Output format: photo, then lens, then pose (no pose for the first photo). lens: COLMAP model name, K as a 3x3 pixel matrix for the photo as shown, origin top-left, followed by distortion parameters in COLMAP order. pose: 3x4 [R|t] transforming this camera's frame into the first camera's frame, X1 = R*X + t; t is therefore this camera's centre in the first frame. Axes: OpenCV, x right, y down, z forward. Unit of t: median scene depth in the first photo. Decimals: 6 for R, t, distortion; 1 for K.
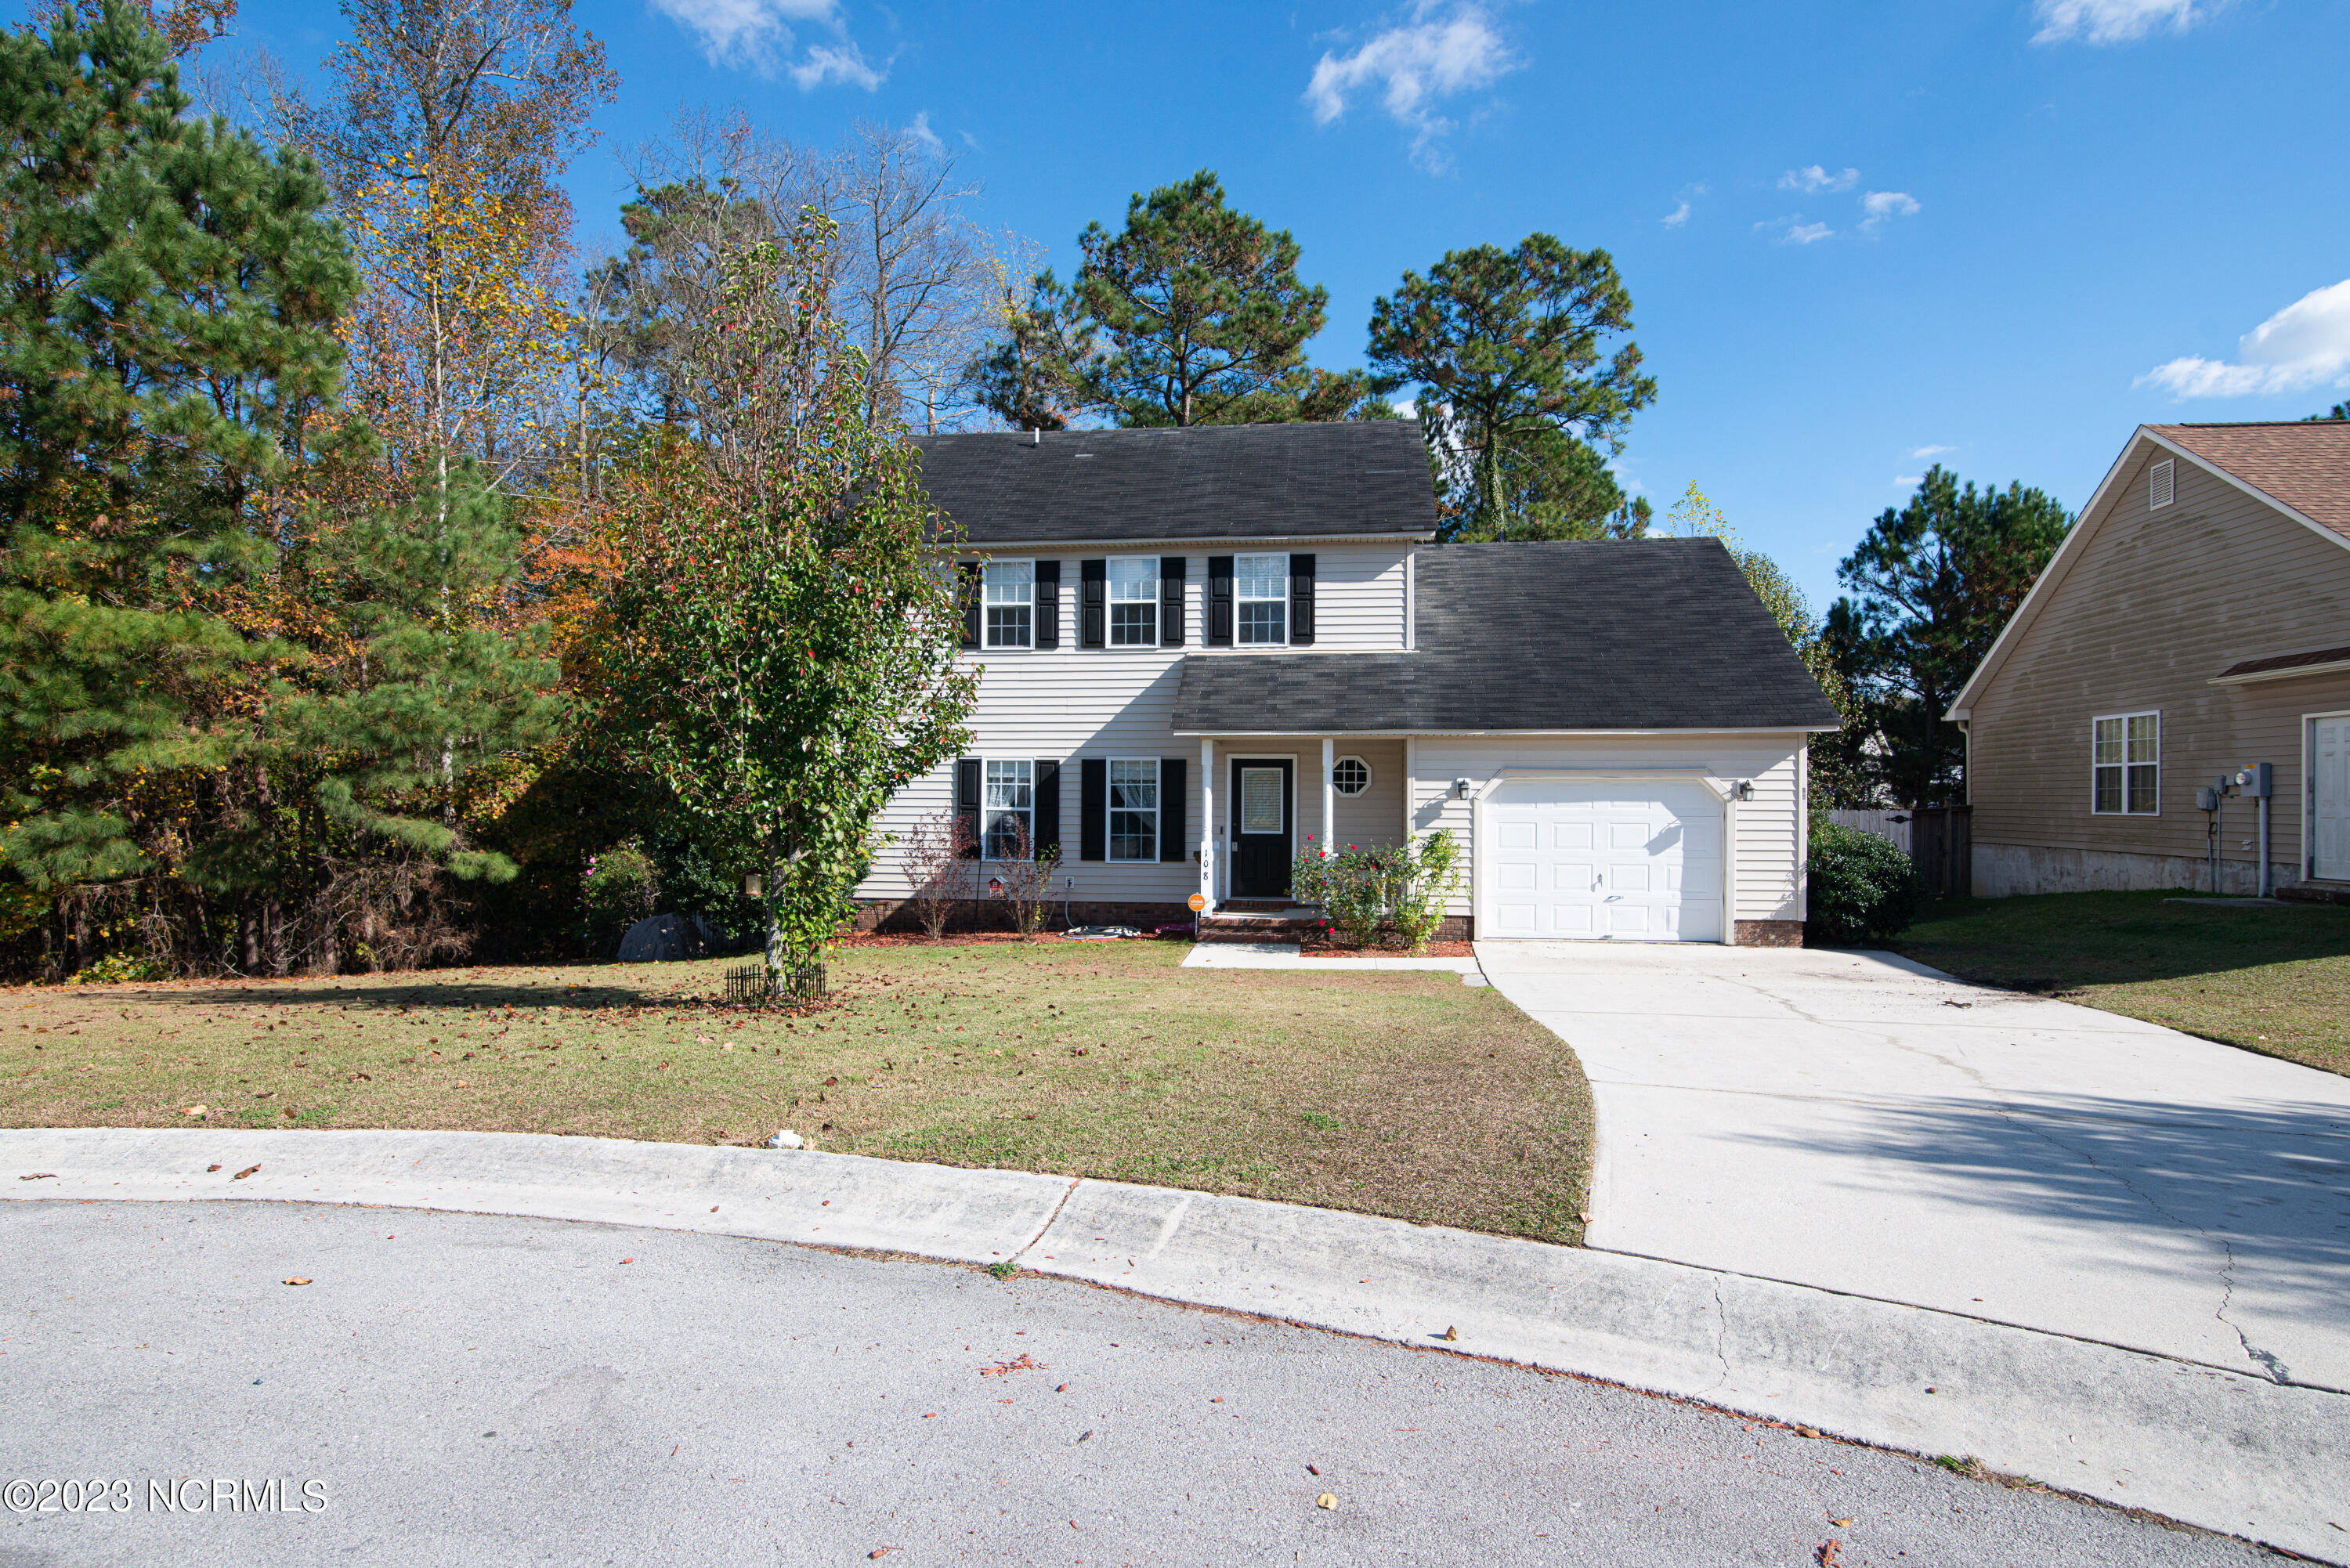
lens RADIAL K [[1279.0, 0, 1179.5], [0, 1279.0, 789.8], [0, 0, 1]] dist [-0.020532, 0.000544]
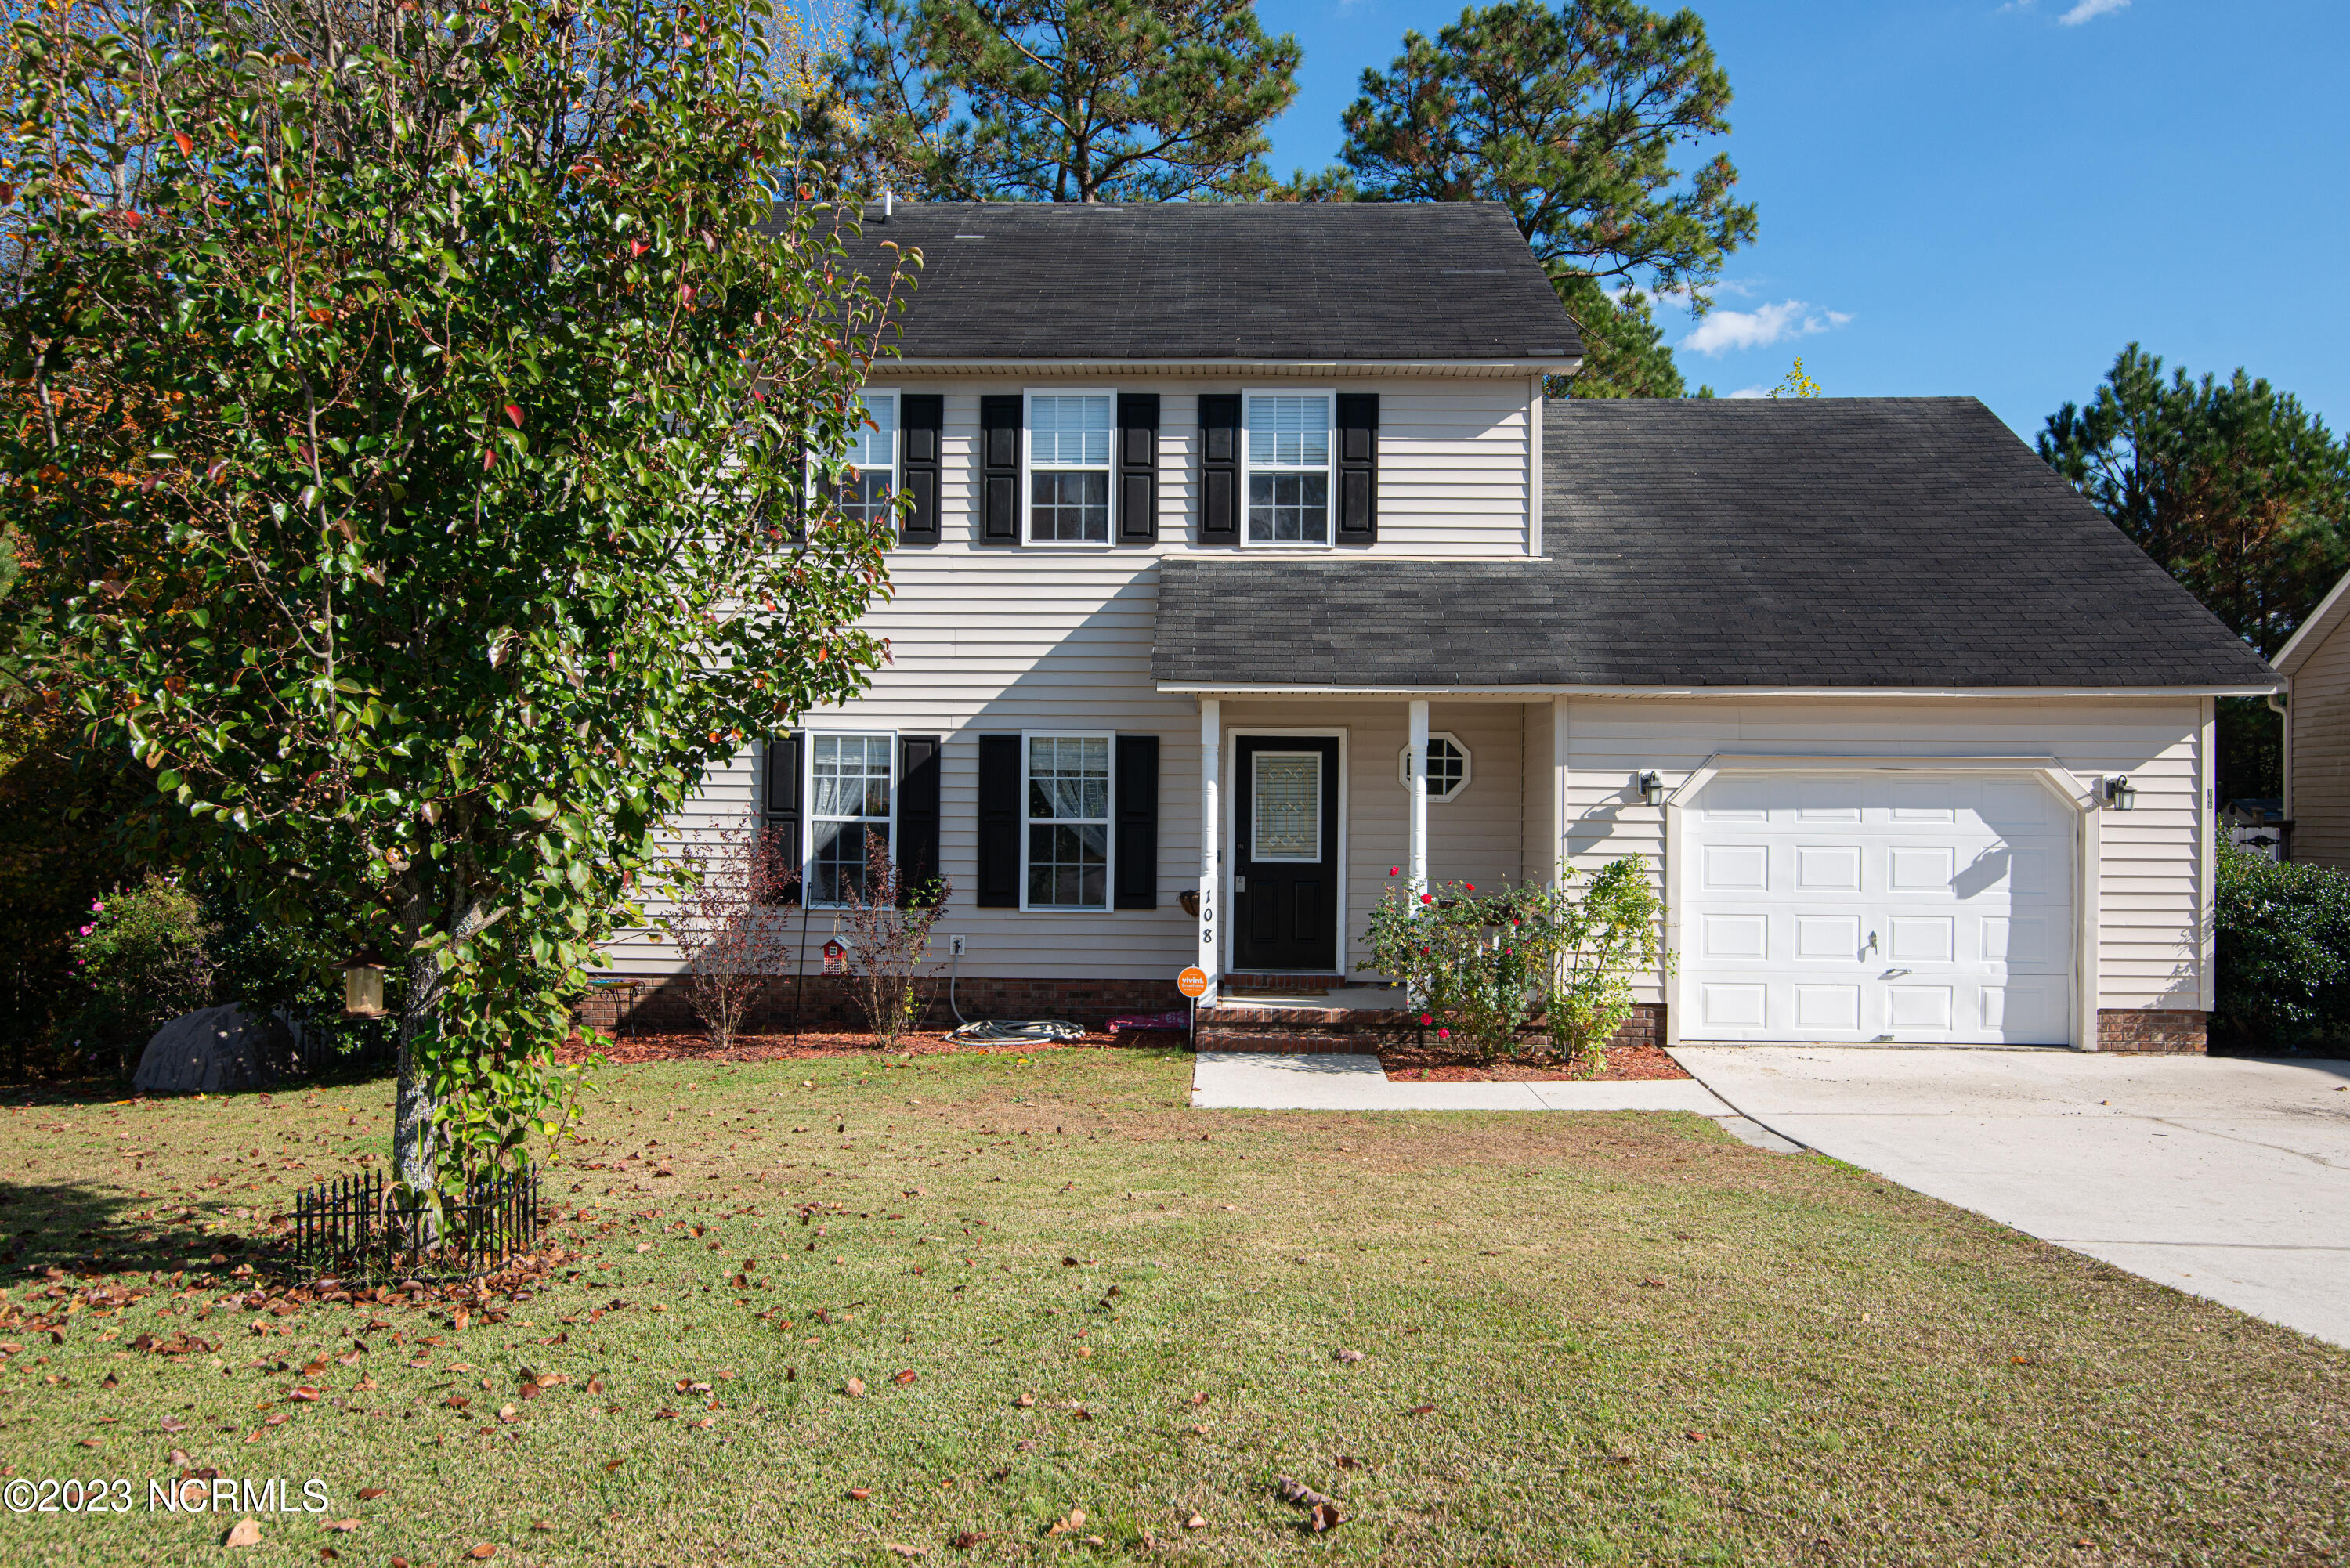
lens RADIAL K [[1708.2, 0, 1190.7], [0, 1708.2, 796.3], [0, 0, 1]] dist [0.000154, -0.008894]
pose [[0.994227, 0.005698, 0.107145, -0.065140], [-0.005565, 0.999983, -0.001548, 0.005097], [-0.107152, 0.000943, 0.994242, 0.216621]]
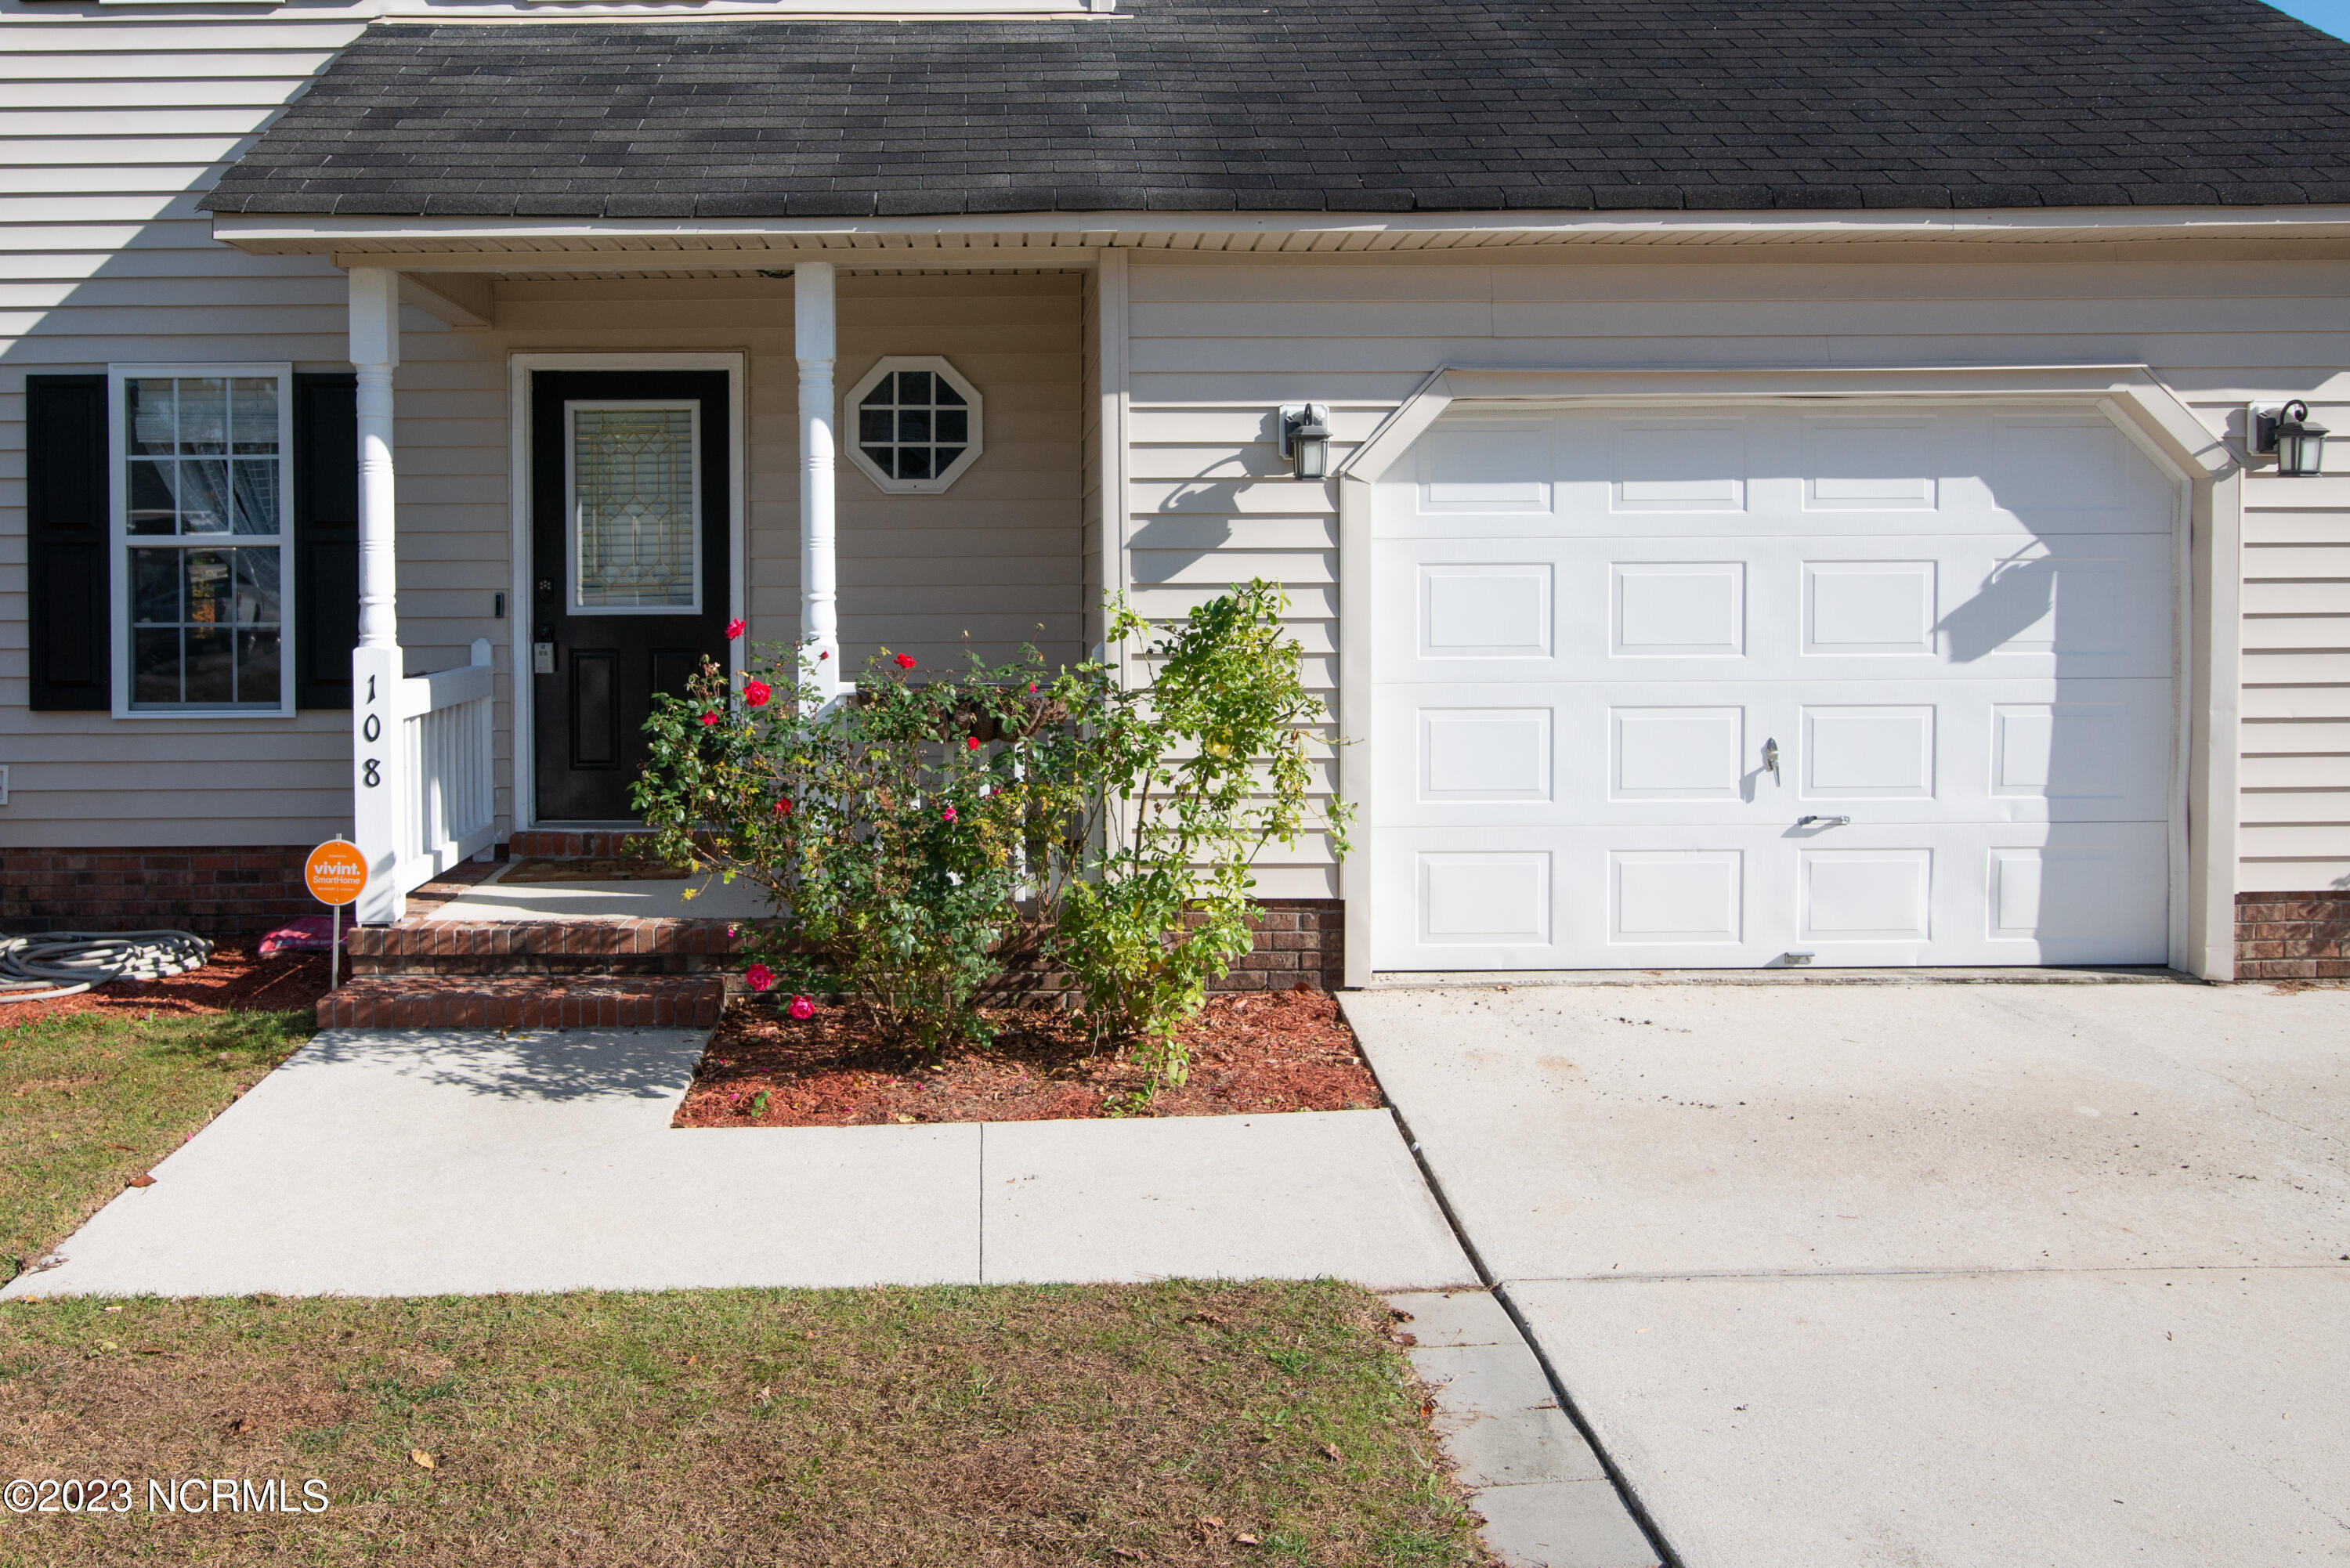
lens RADIAL K [[1763.4, 0, 1017.4], [0, 1763.4, 607.9], [0, 0, 1]] dist [-0.013347, -0.002936]
pose [[0.990007, -0.013290, 0.140392, 0.096733], [0.009151, 0.999505, 0.030088, 0.020868], [-0.140722, -0.028502, 0.989639, 0.569256]]
